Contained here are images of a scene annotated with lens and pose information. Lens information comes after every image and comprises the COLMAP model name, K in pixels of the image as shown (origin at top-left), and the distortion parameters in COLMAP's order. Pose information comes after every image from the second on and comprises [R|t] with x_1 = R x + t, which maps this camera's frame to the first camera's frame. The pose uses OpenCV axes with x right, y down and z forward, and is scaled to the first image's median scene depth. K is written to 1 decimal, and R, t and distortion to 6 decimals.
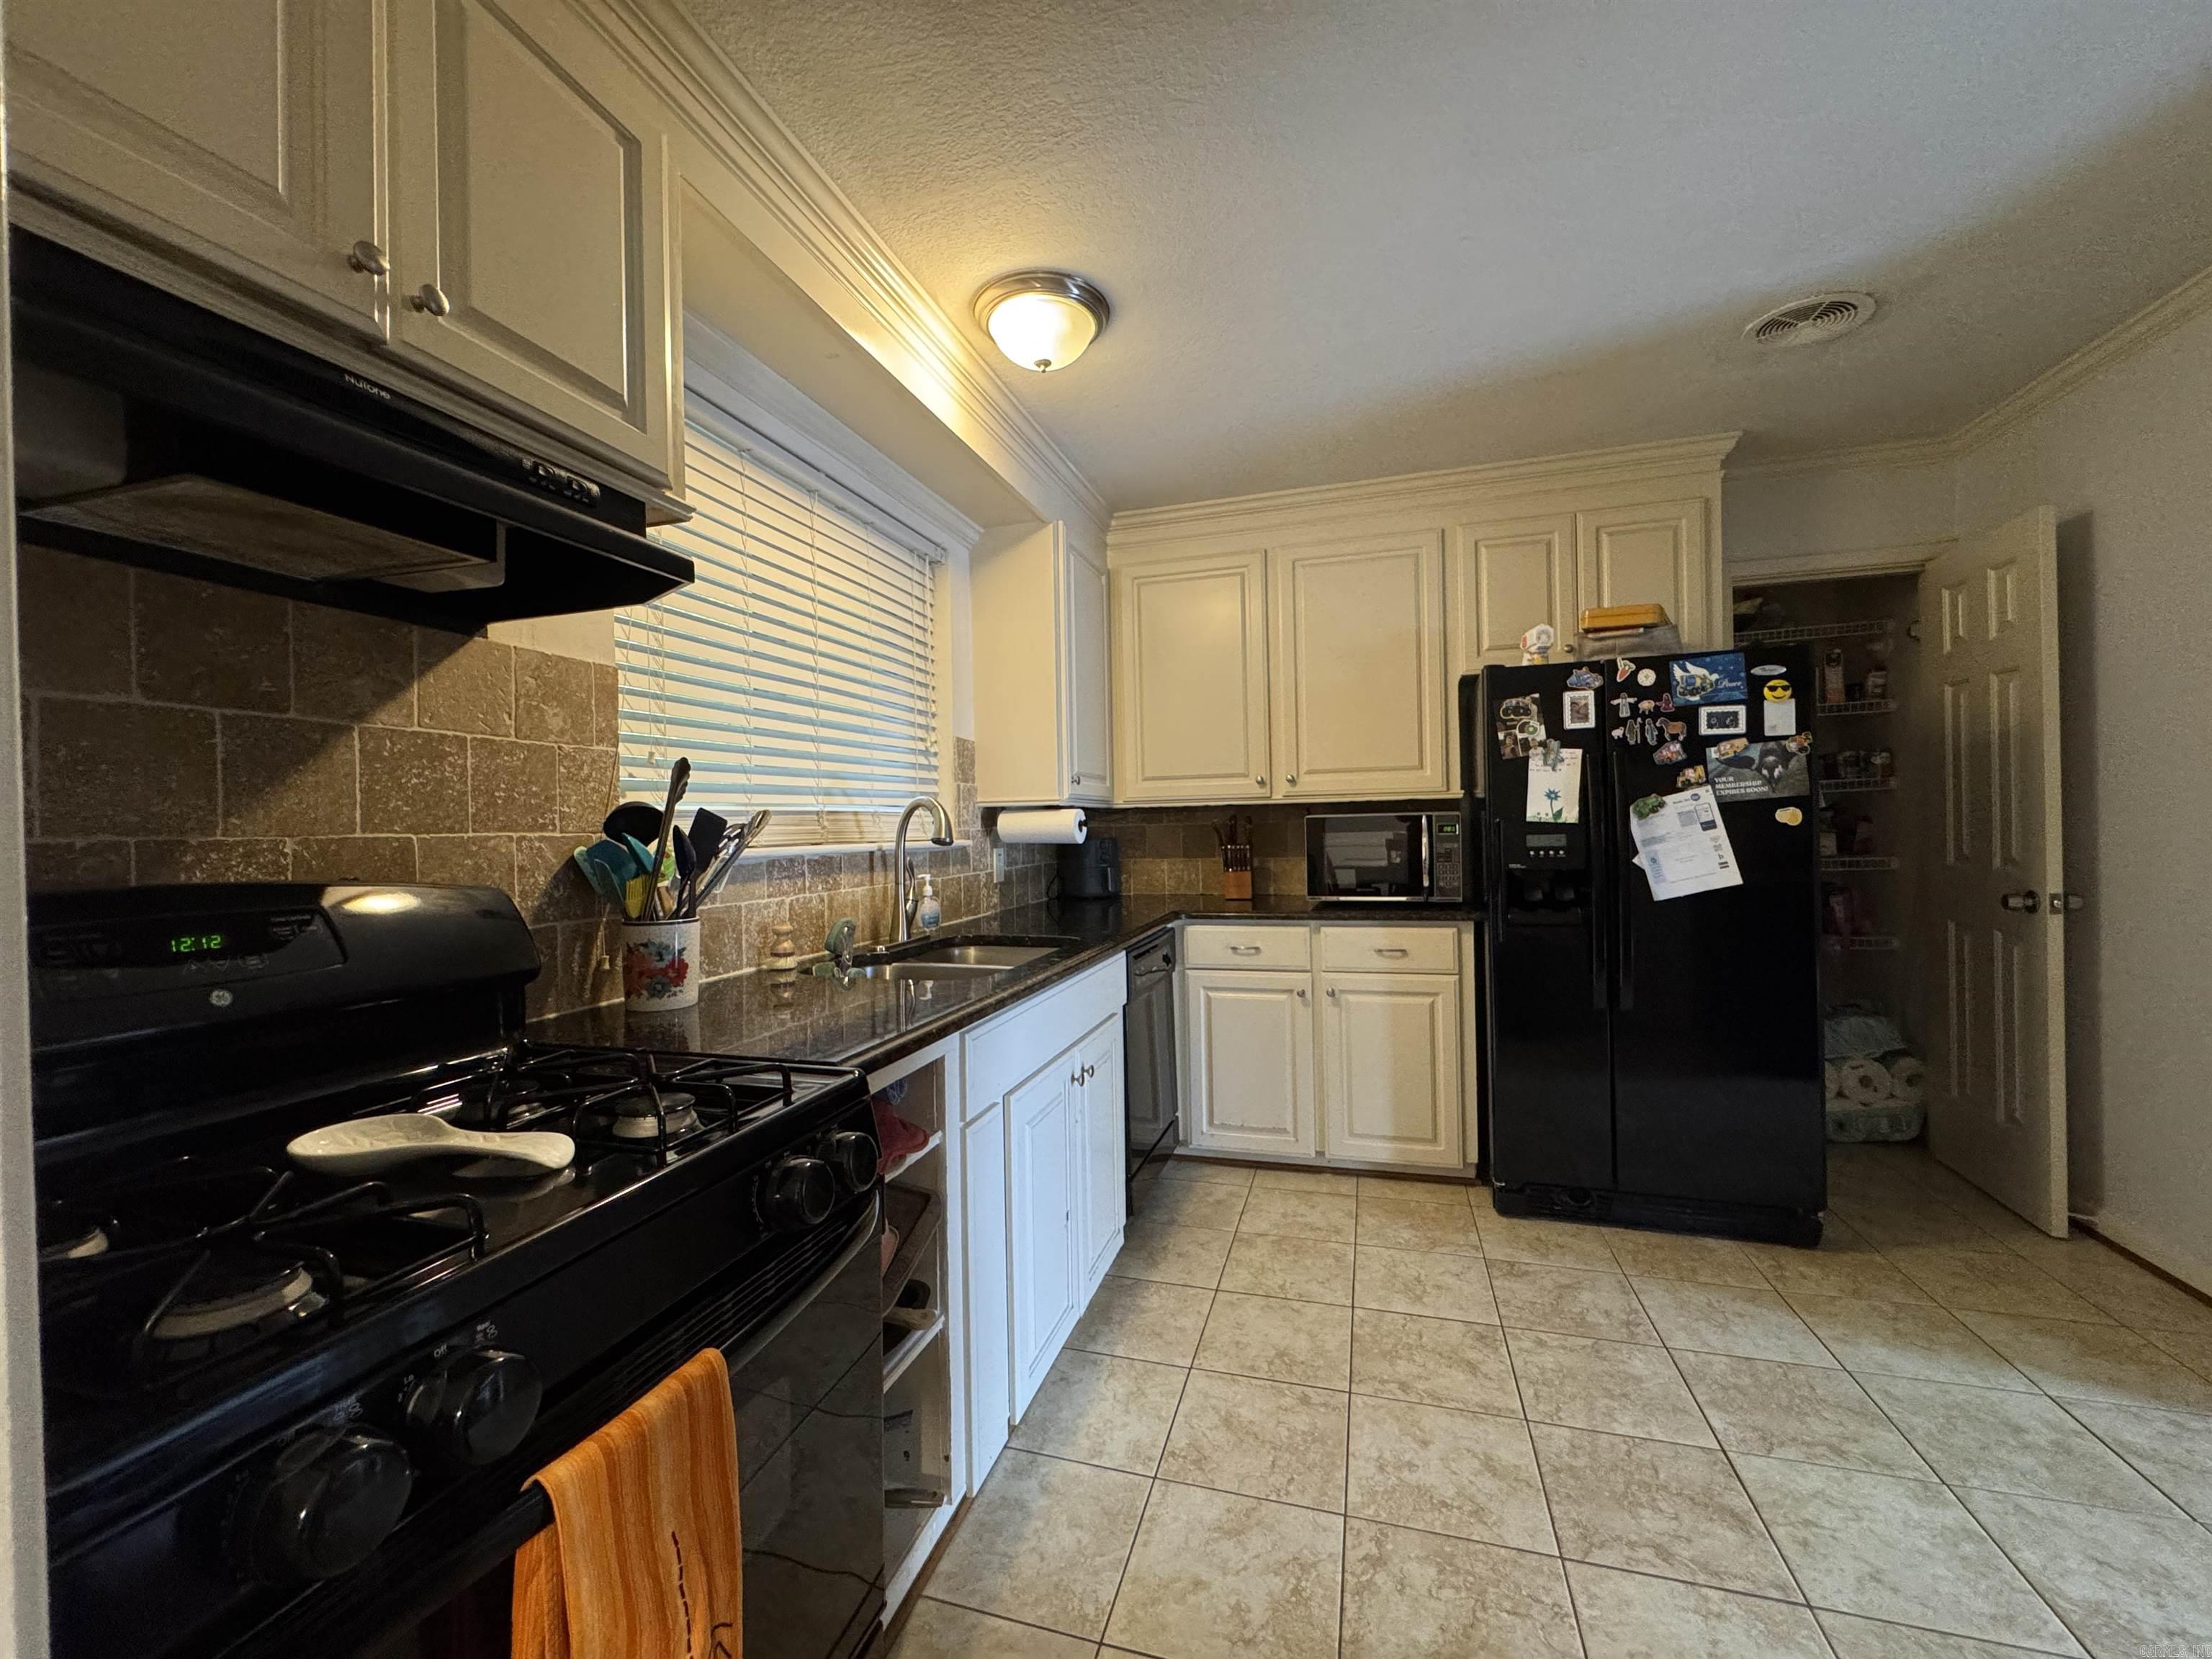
lens RADIAL K [[882.6, 0, 1105.1], [0, 882.6, 826.5], [0, 0, 1]] dist [-0.002258, -0.000561]
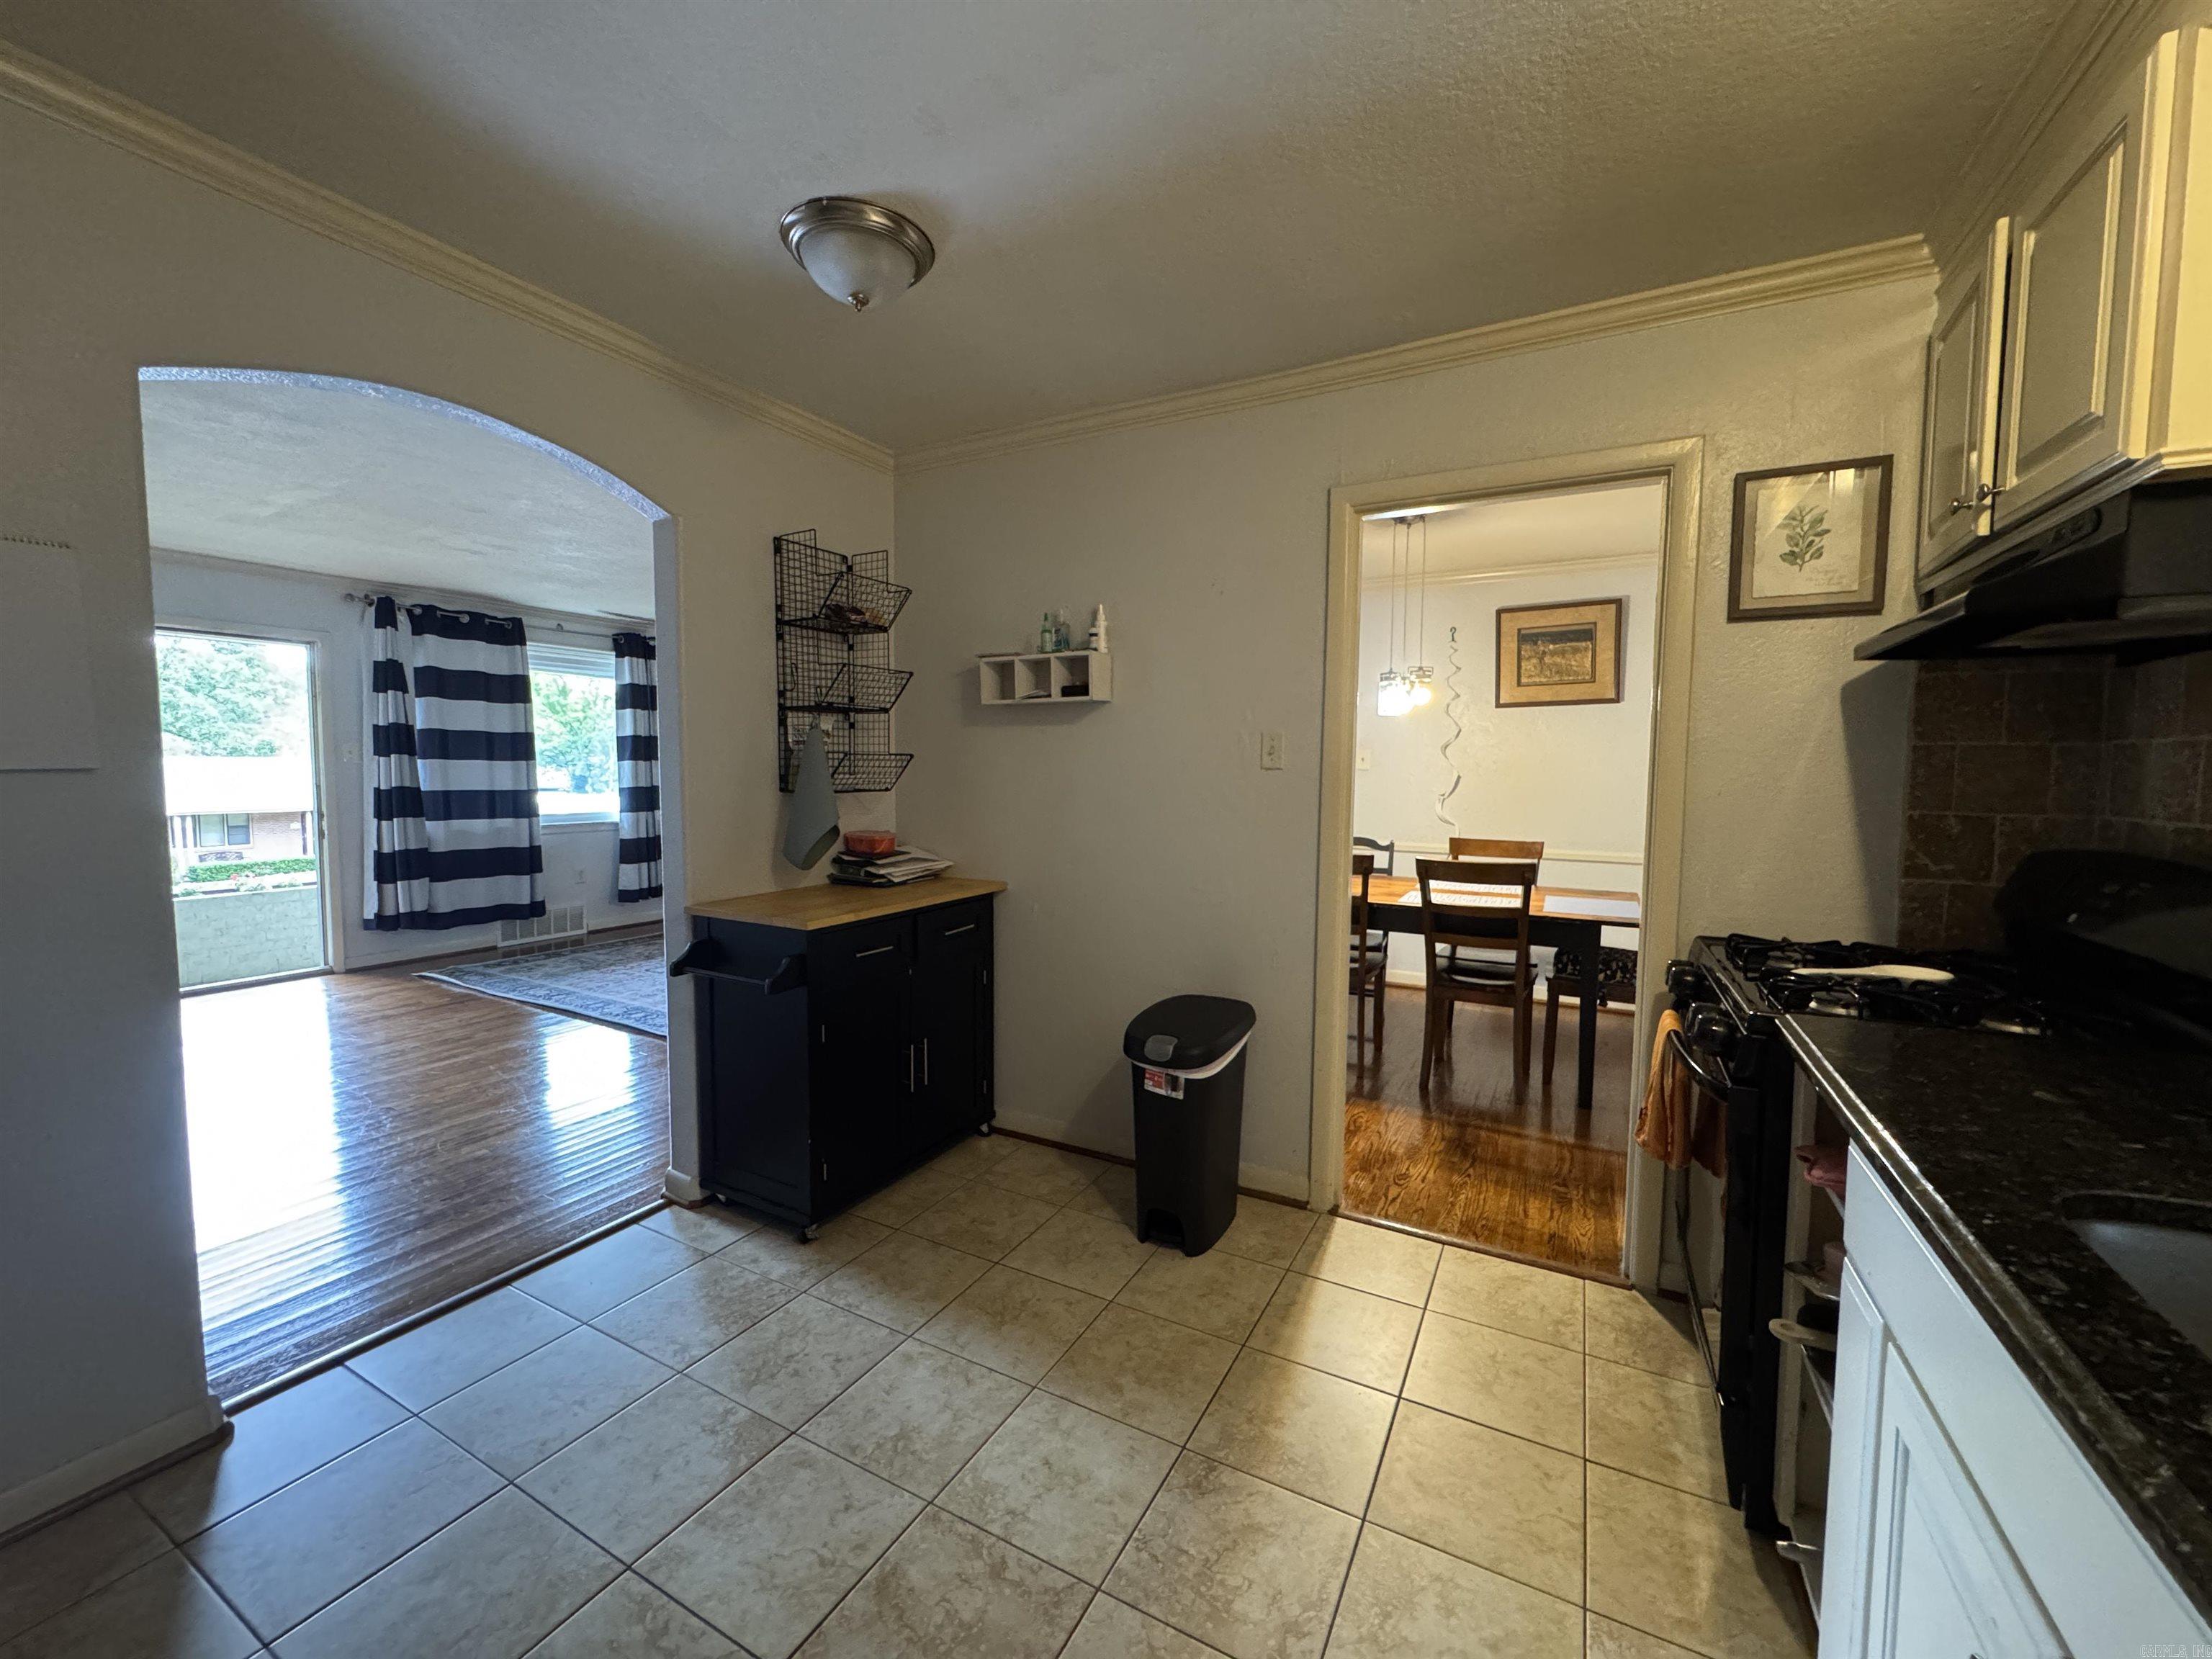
lens RADIAL K [[882.6, 0, 1105.1], [0, 882.6, 826.5], [0, 0, 1]] dist [-0.002258, -0.000561]
pose [[-0.979591, 0.002136, 0.200989, 0.176758], [0.015056, 0.997914, 0.062774, -0.041836], [-0.200435, 0.064519, -0.977580, 1.070391]]
